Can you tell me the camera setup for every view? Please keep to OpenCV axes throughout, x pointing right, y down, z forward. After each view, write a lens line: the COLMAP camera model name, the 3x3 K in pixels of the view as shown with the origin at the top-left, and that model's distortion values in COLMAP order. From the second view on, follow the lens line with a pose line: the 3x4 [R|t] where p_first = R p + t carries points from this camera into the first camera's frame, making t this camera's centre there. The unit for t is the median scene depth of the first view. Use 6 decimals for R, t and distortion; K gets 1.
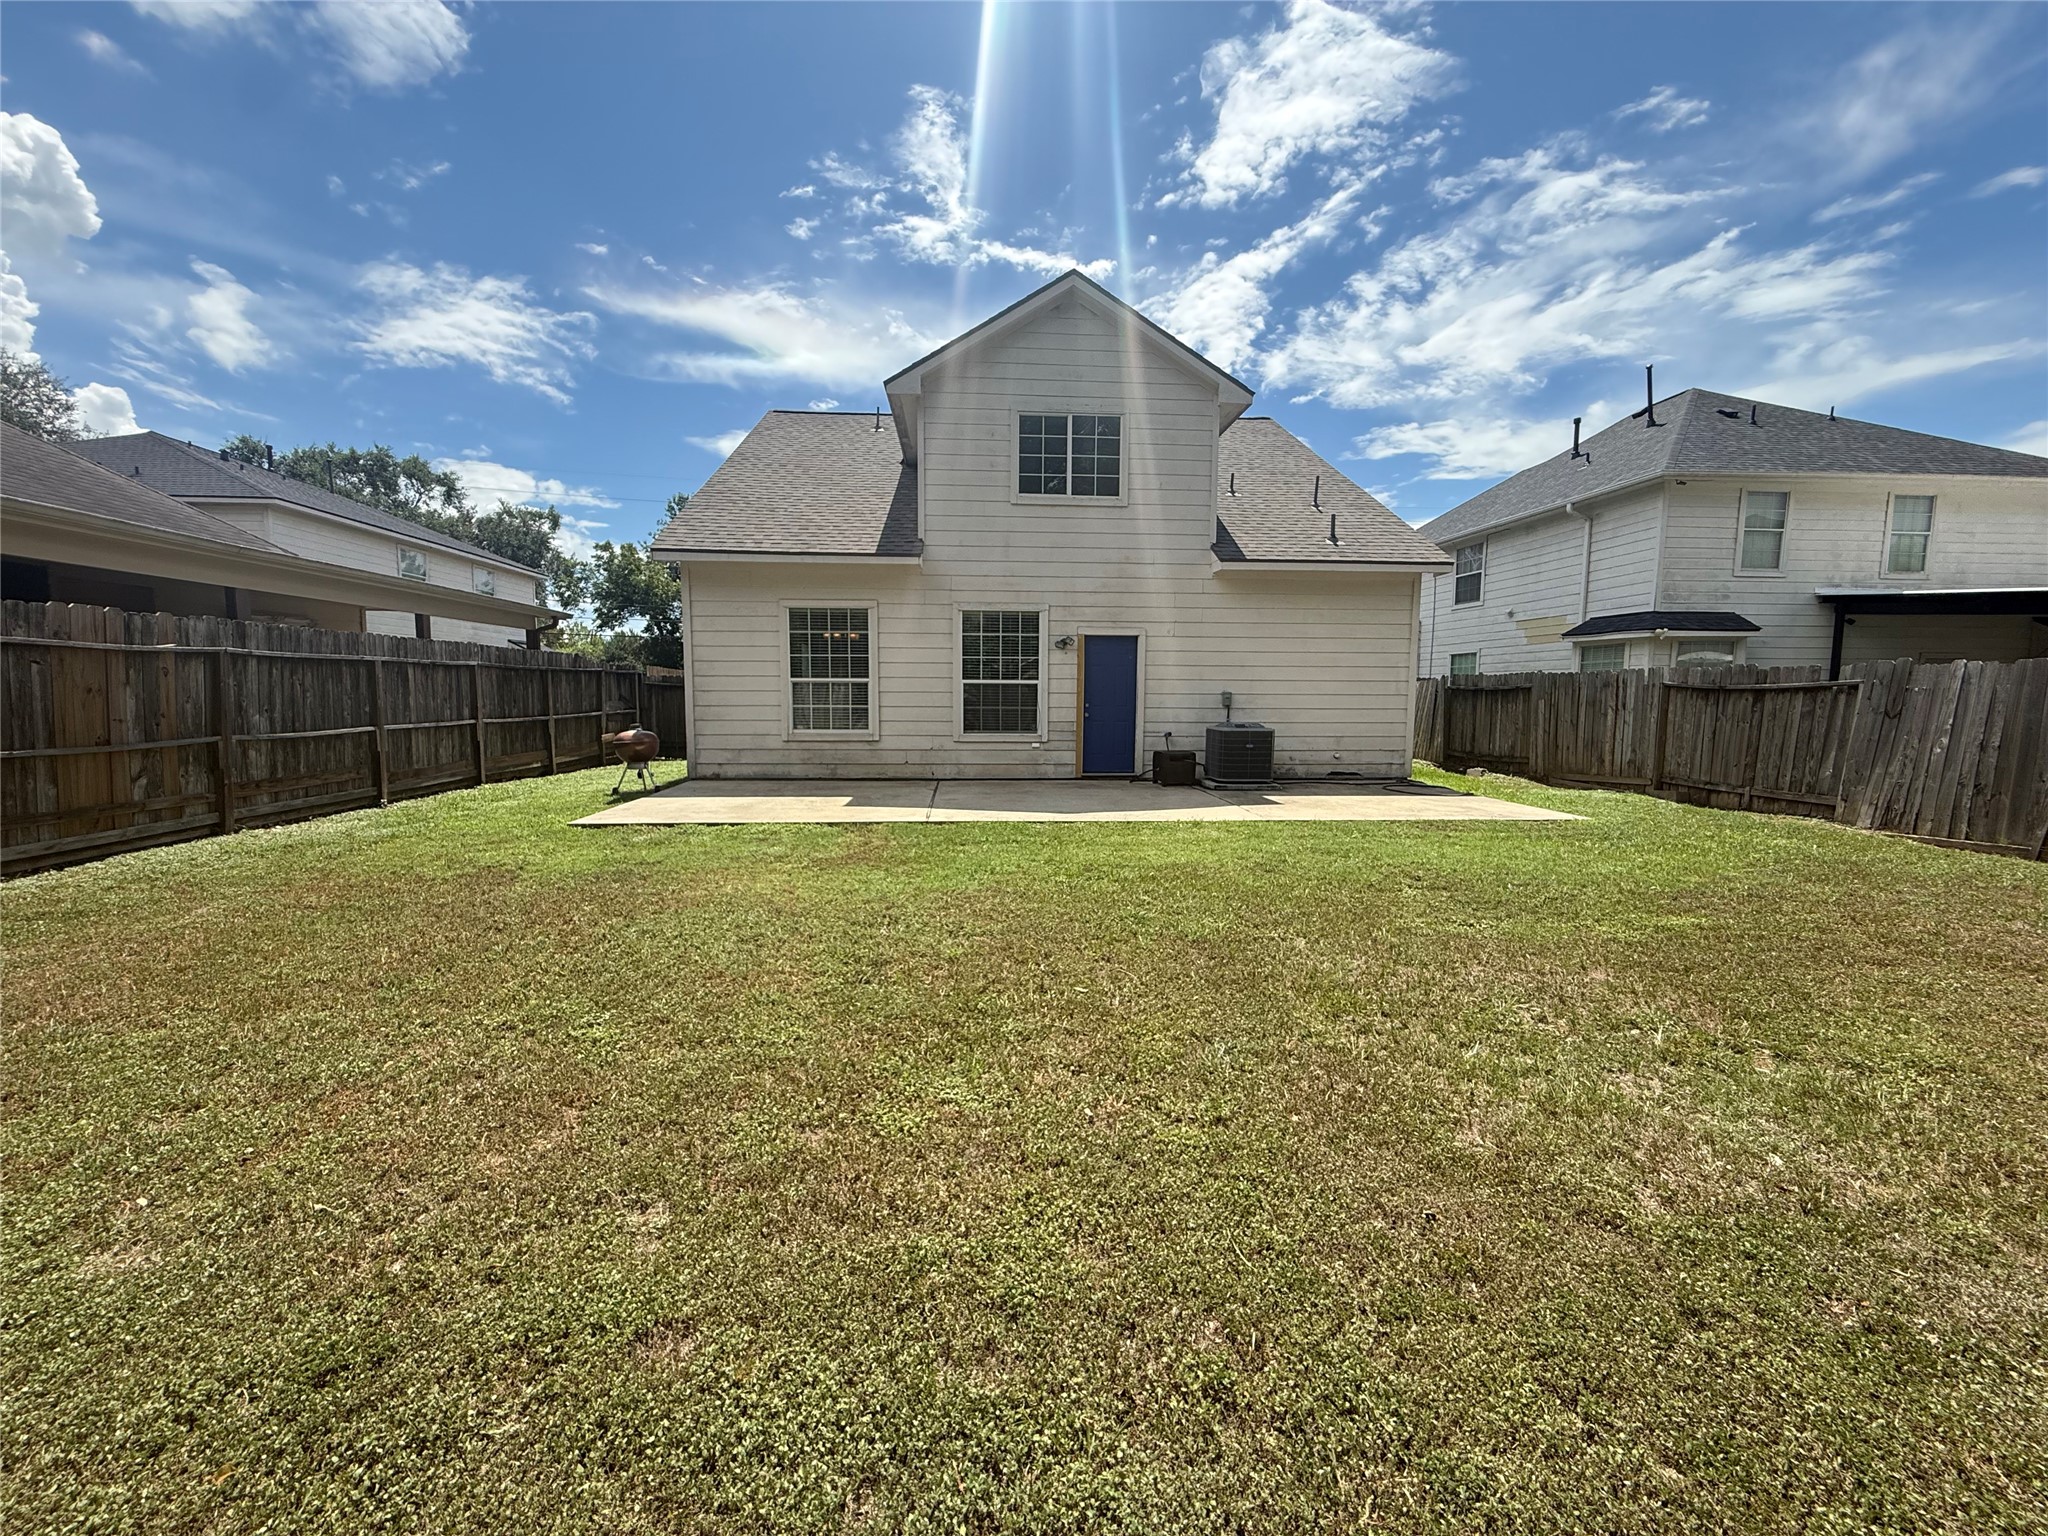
lens RADIAL K [[806.8, 0, 1024.0], [0, 806.8, 768.0], [0, 0, 1]] dist [0.002597, 0.000218]
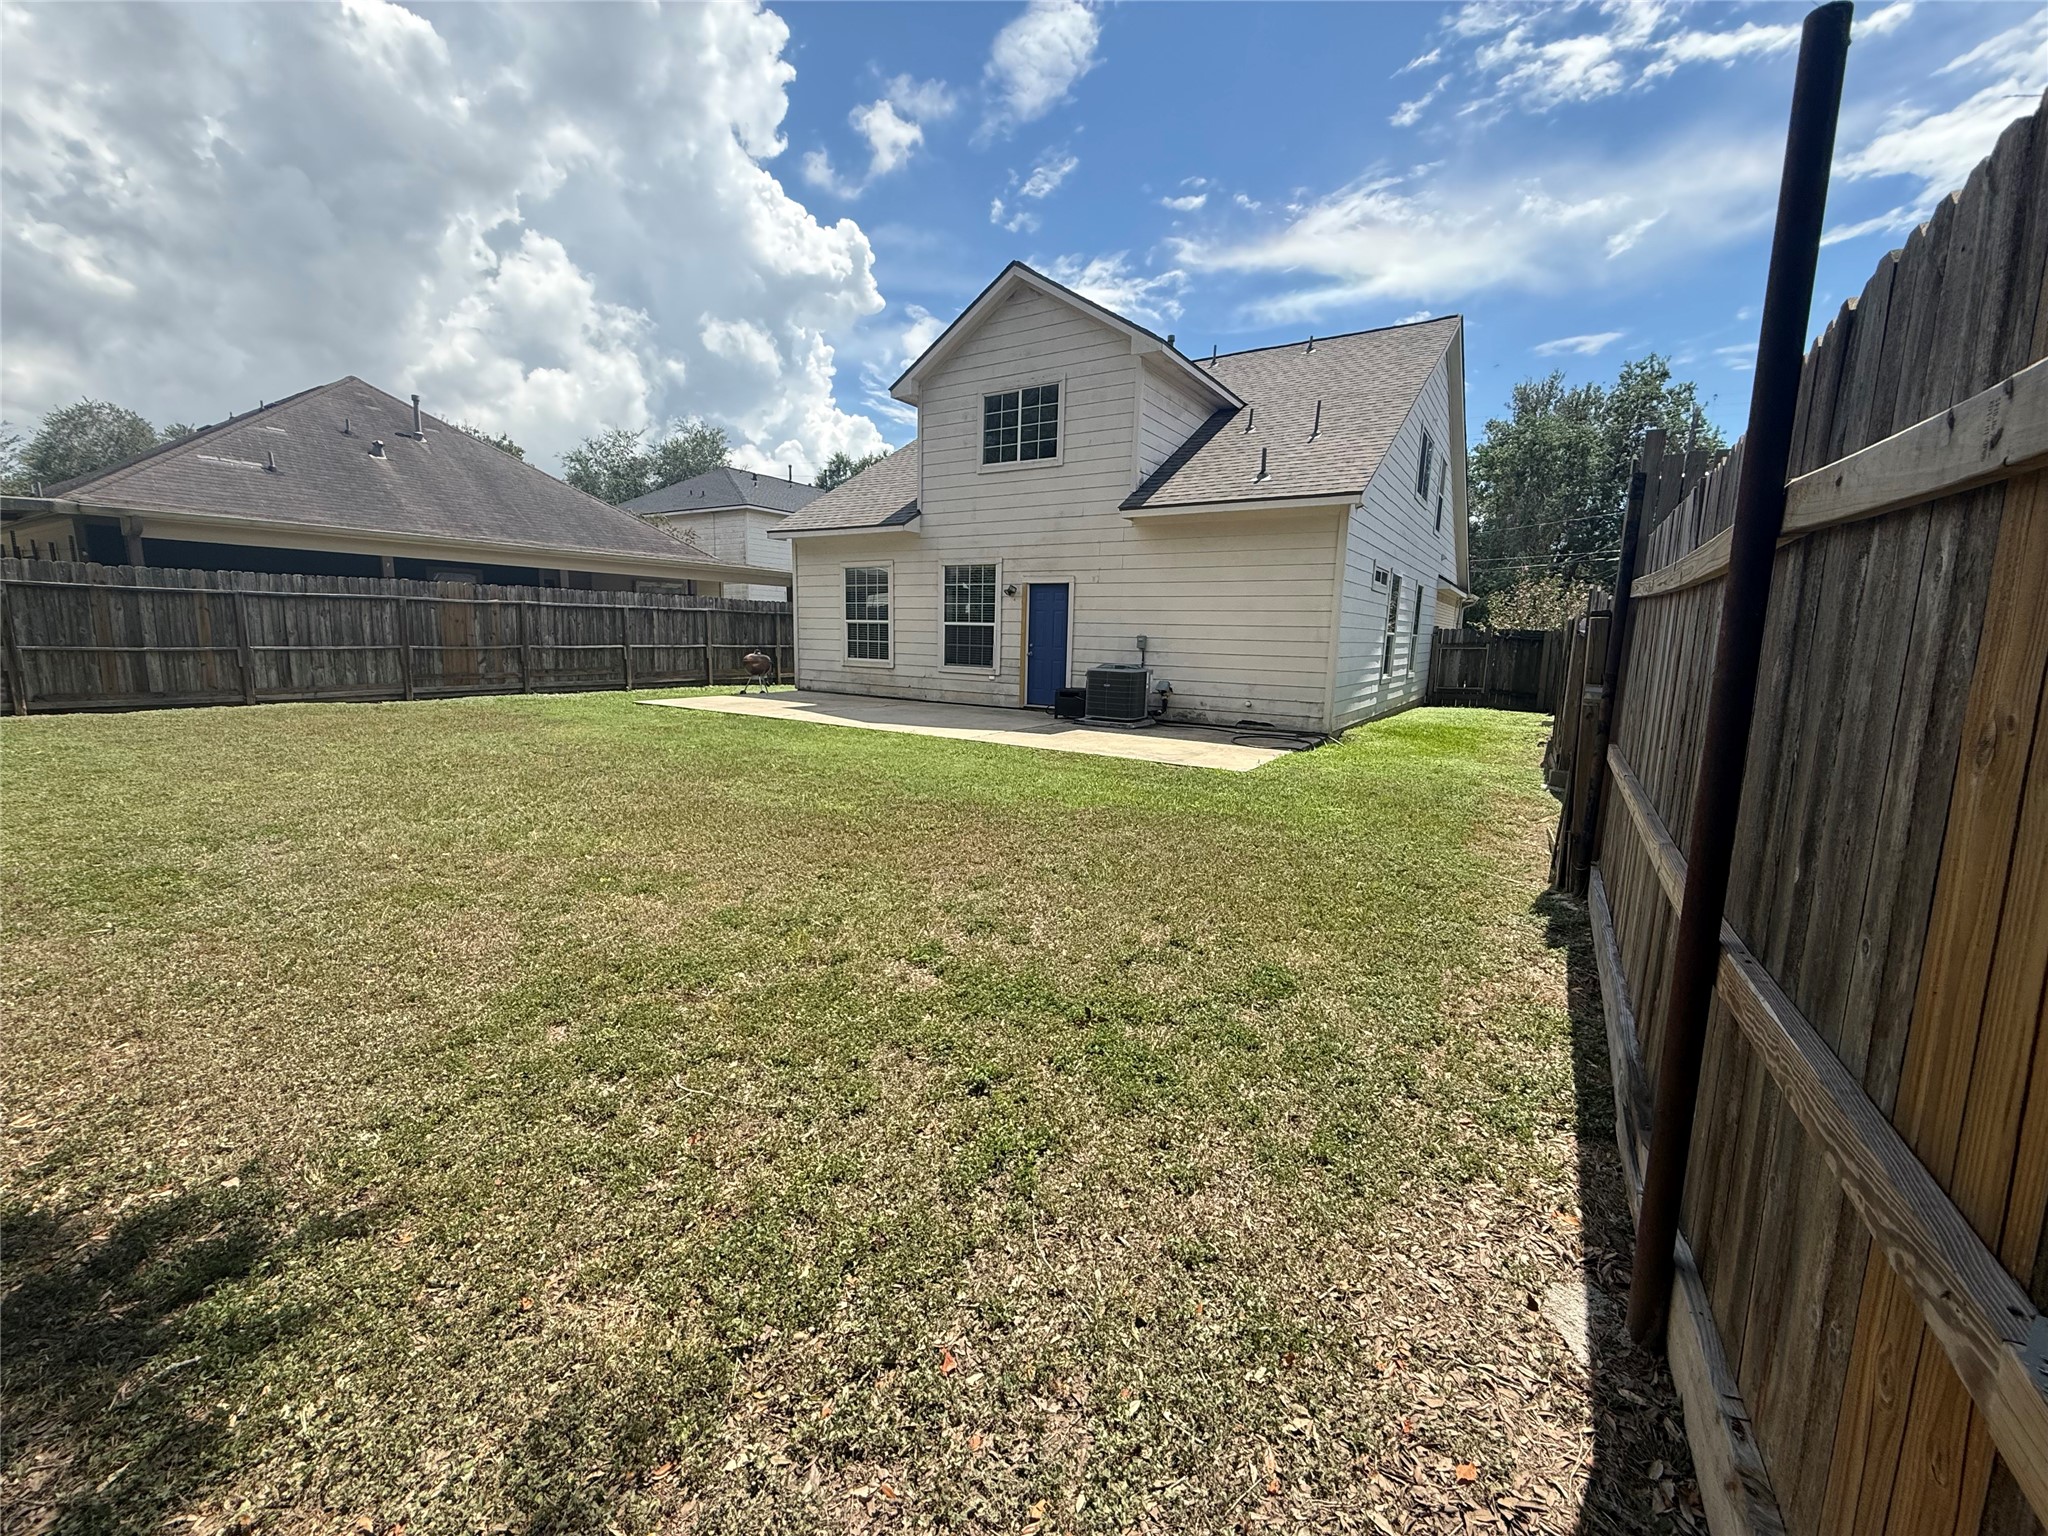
lens RADIAL K [[806.8, 0, 1024.0], [0, 806.8, 768.0], [0, 0, 1]] dist [0.002597, 0.000218]
pose [[0.803259, 0.112096, -0.584987, 0.782454], [-0.075612, 0.993376, 0.086528, -0.002475], [0.590811, -0.025273, 0.806414, 0.062424]]
